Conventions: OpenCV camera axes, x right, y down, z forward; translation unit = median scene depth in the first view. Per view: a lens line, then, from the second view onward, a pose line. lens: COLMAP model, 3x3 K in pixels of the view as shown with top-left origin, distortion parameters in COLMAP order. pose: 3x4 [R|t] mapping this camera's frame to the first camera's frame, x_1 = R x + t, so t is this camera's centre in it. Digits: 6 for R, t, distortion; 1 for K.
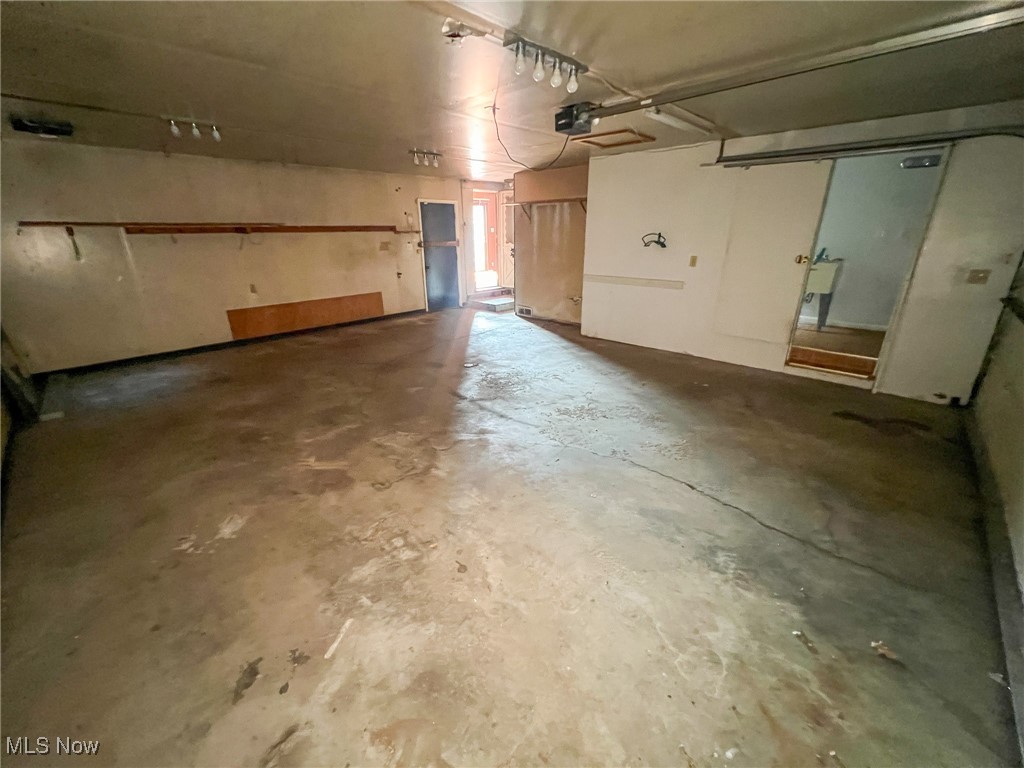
lens RADIAL K [[407.3, 0, 508.3], [0, 407.3, 379.8], [0, 0, 1]] dist [-0.002609, -0.000064]
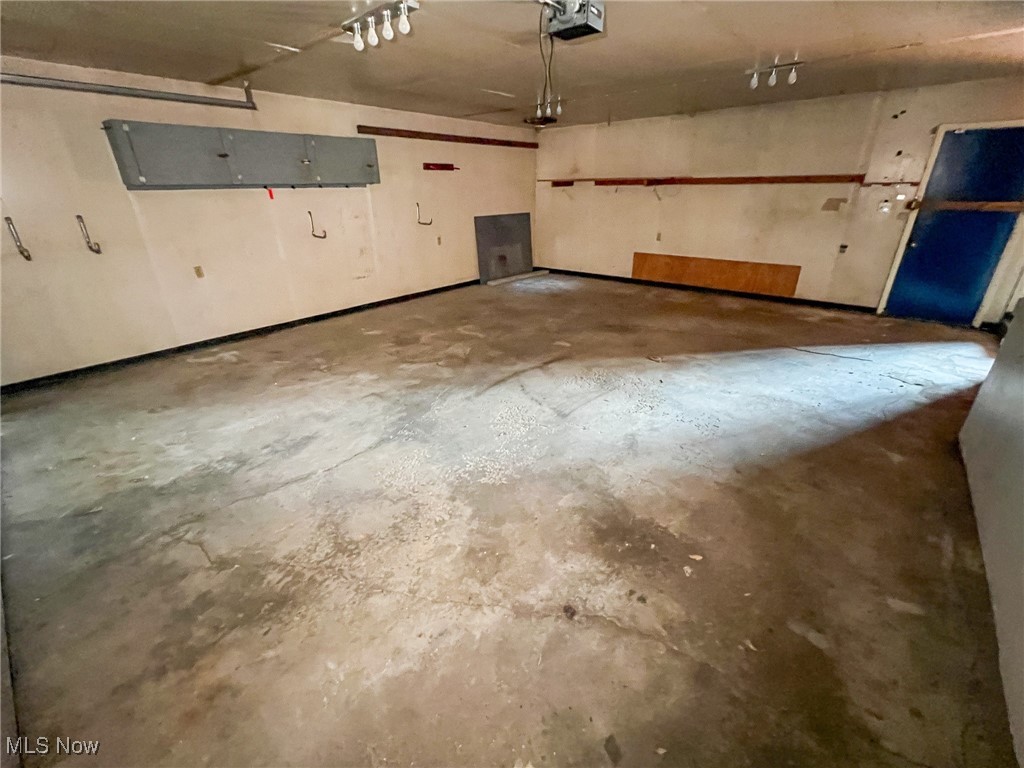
lens RADIAL K [[413.3, 0, 509.2], [0, 413.3, 379.7], [0, 0, 1]] dist [-0.000132, 0.000199]
pose [[0.091769, 0.427235, -0.899471, 1.108603], [-0.336433, 0.863469, 0.375810, -0.367830], [0.937225, 0.268124, 0.222976, 0.989981]]
